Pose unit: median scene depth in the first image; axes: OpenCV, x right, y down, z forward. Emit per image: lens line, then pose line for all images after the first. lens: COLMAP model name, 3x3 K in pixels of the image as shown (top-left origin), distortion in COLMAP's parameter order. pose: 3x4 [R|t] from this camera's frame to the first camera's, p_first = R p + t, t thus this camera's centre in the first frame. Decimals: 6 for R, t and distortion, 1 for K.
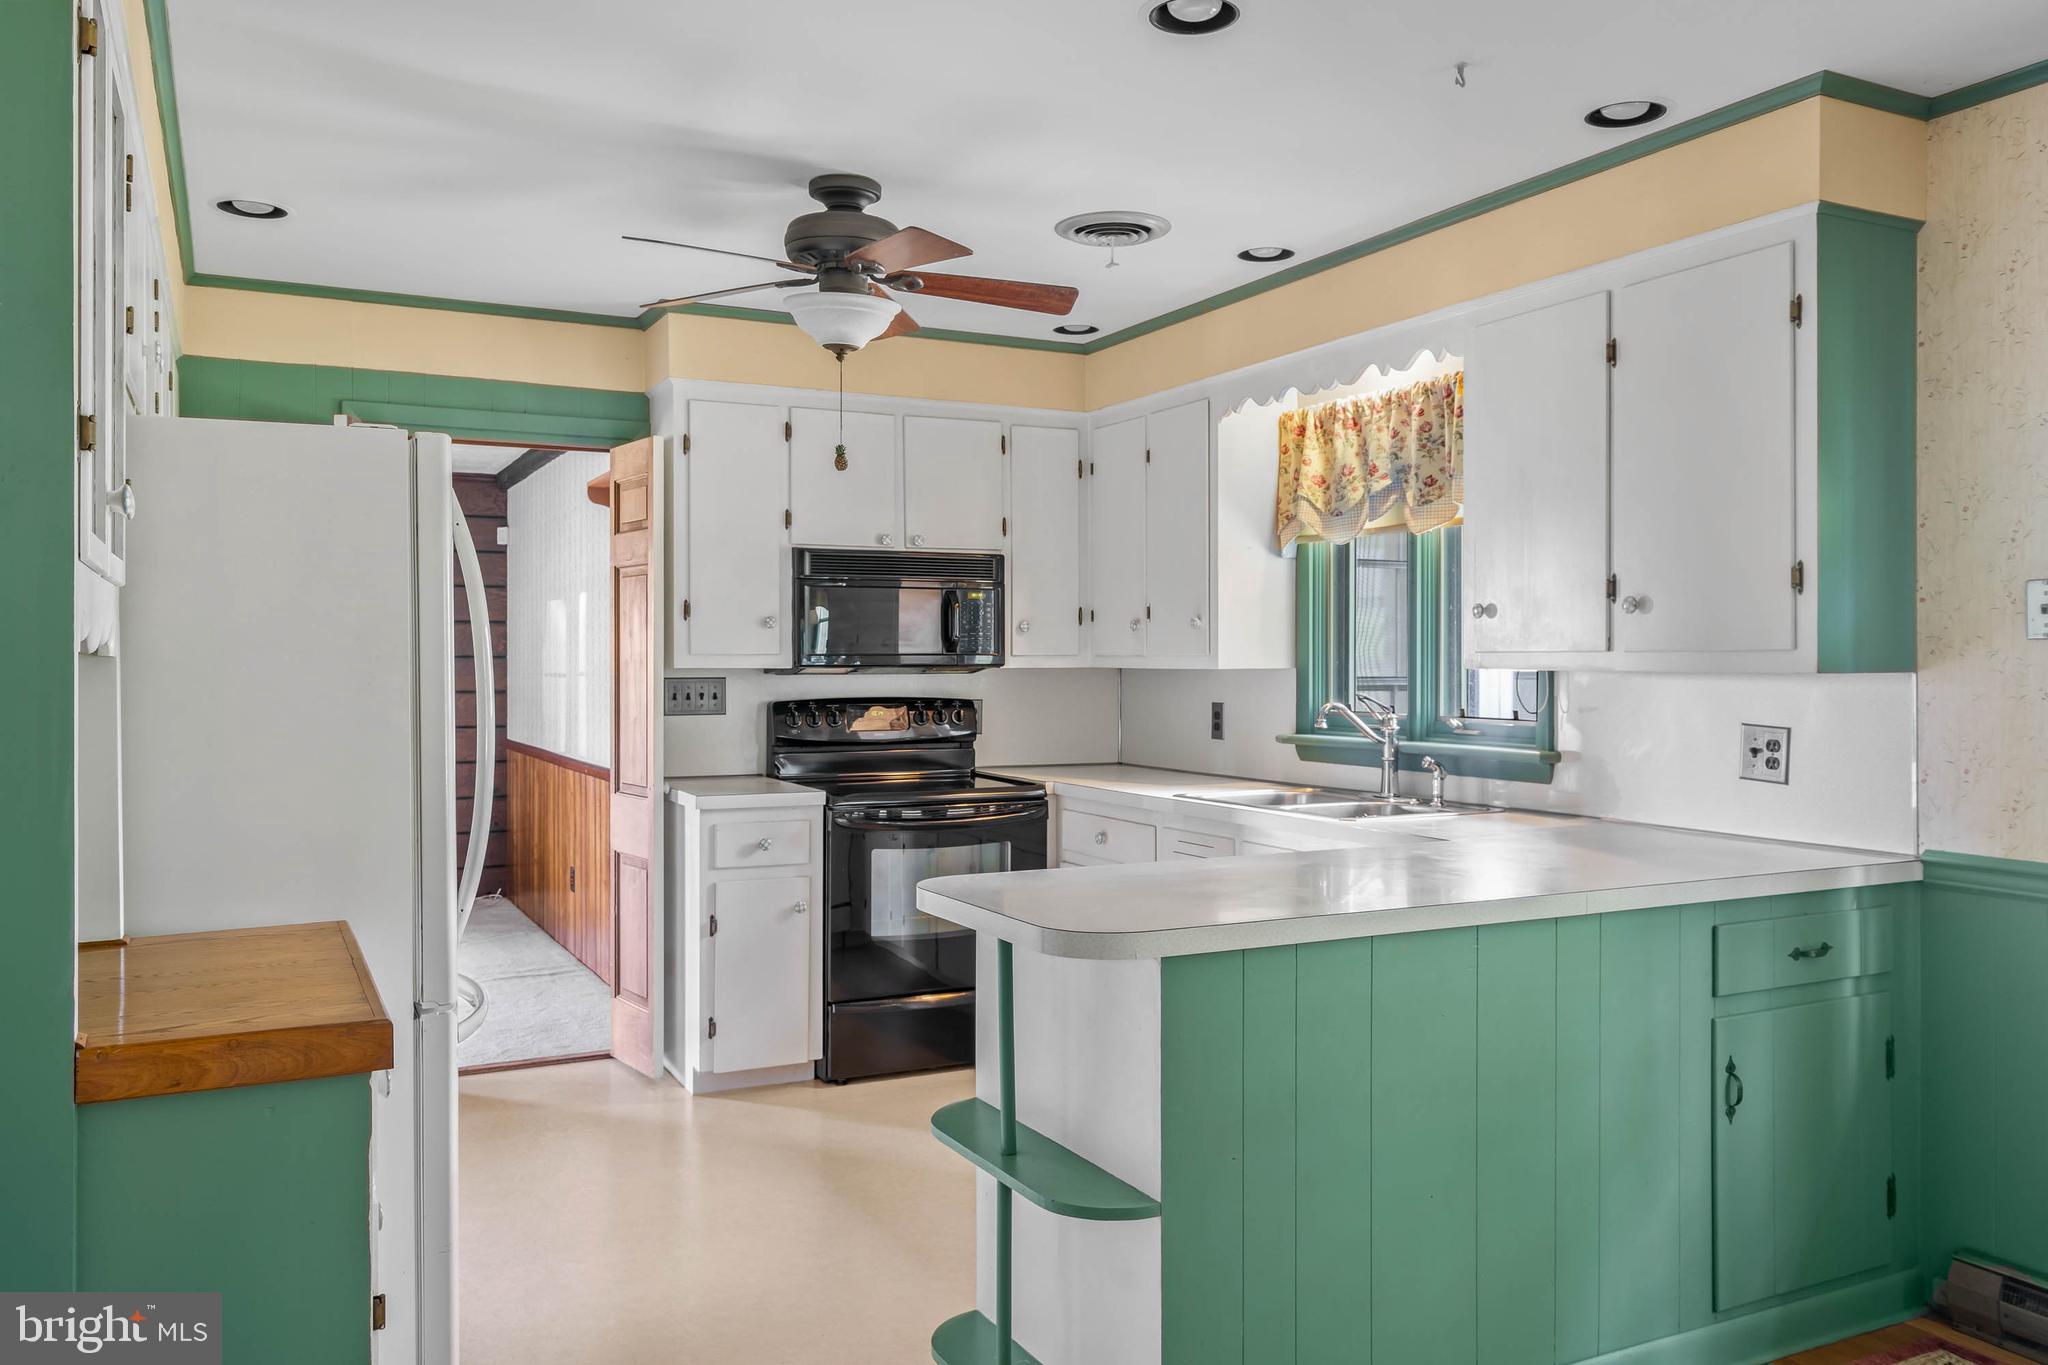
lens RADIAL K [[1544.4, 0, 1027.2], [0, 1544.4, 680.3], [0, 0, 1]] dist [0.030937, 0.002528]
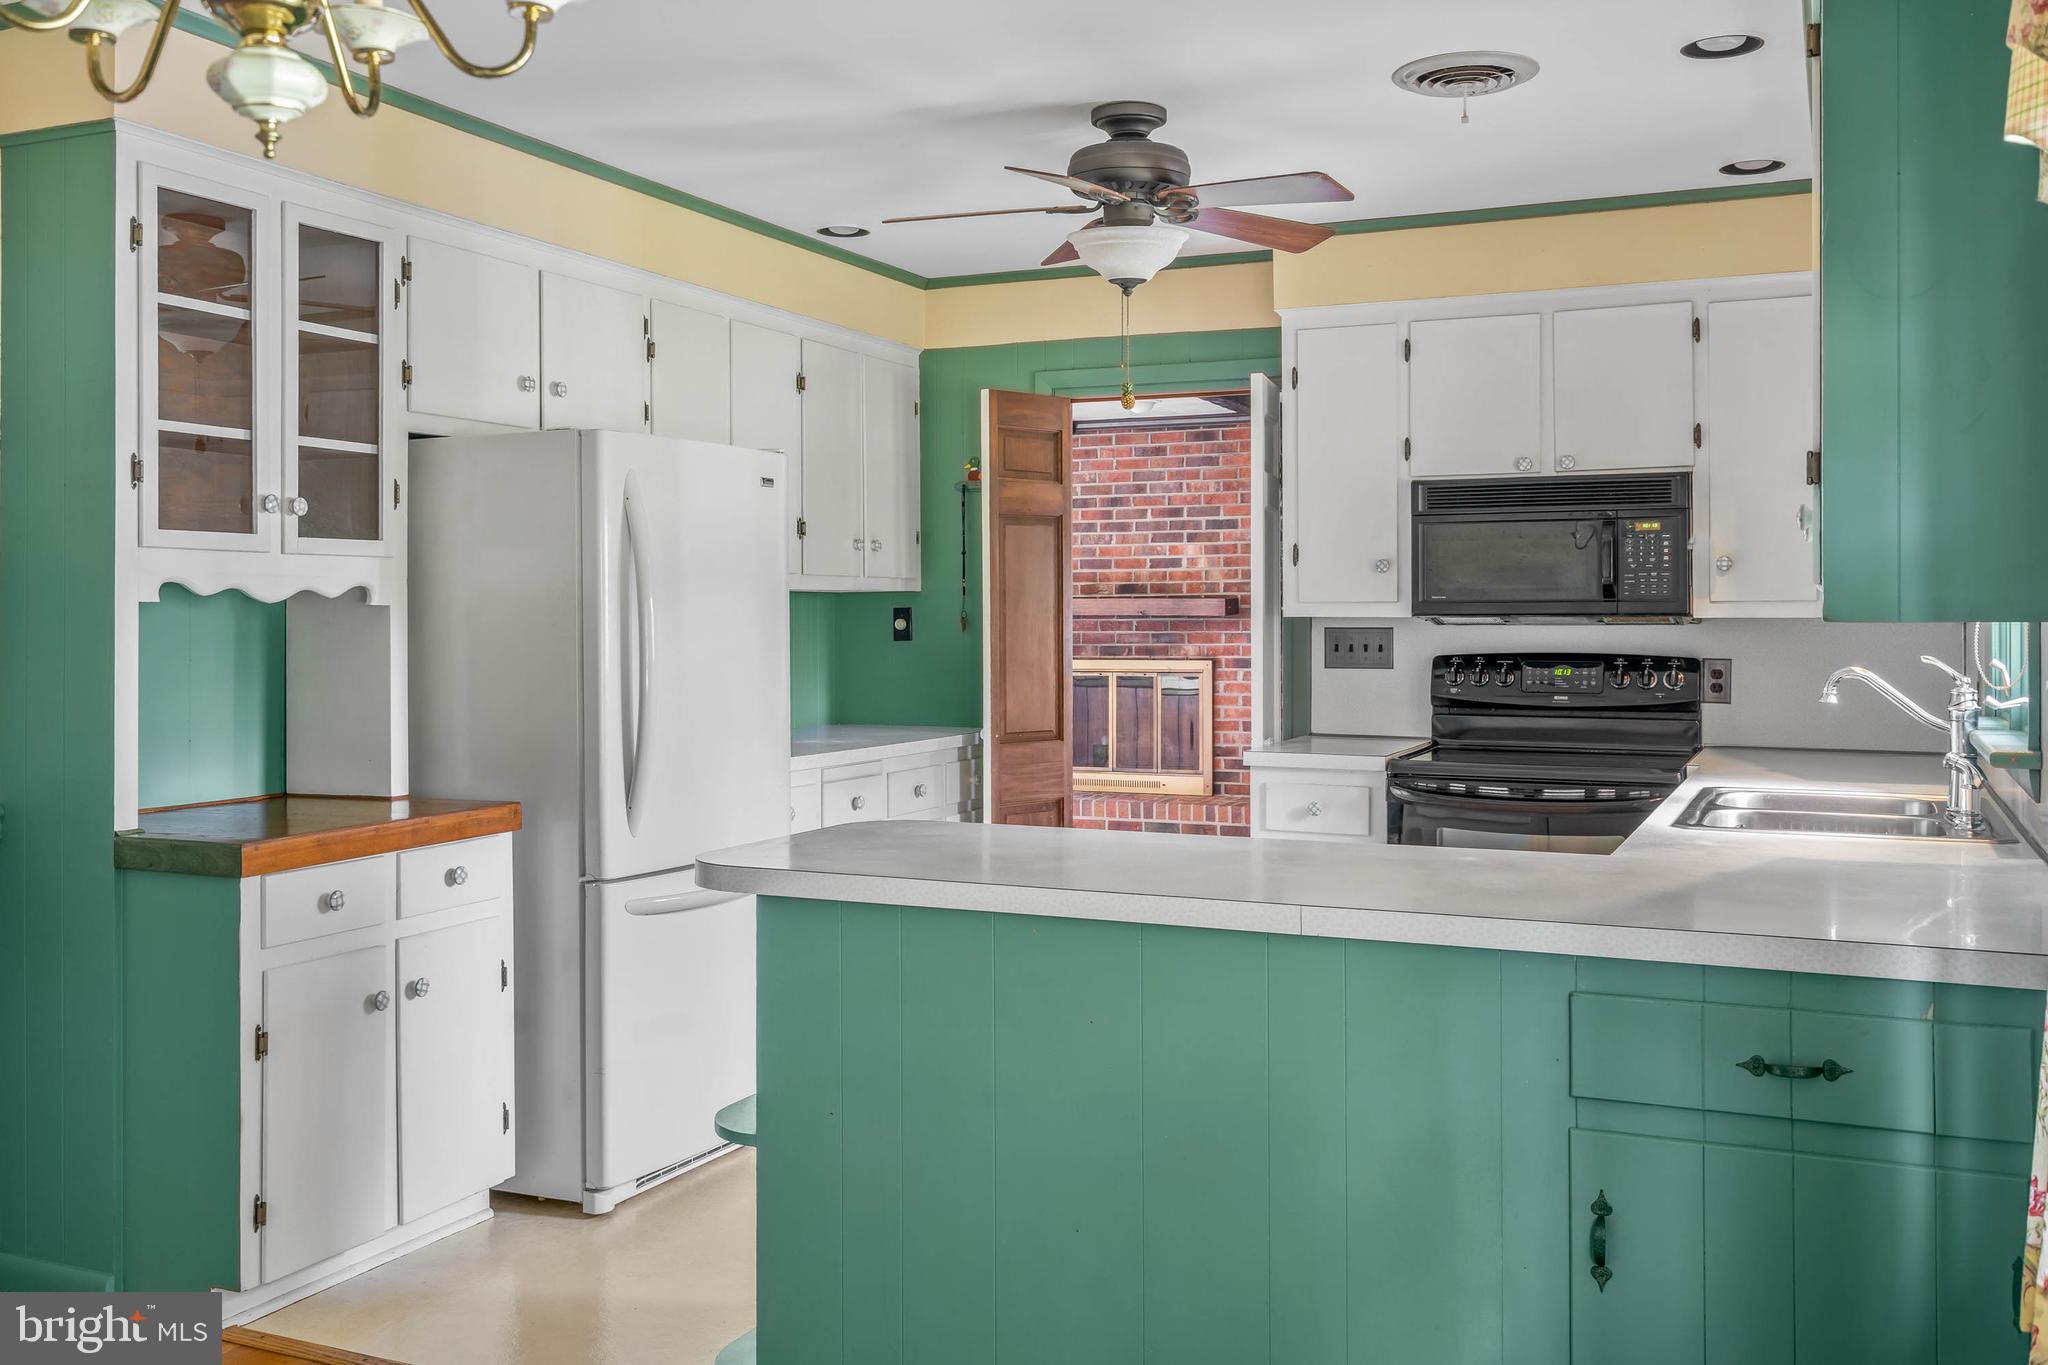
lens RADIAL K [[1805.0, 0, 1025.5], [0, 1805.0, 666.6], [0, 0, 1]] dist [0.003928, 0.000012]
pose [[0.622086, 0.022268, -0.782632, 0.534514], [-0.008832, 0.999731, 0.021424, 0.000100], [0.782899, -0.006415, 0.622116, 0.188891]]
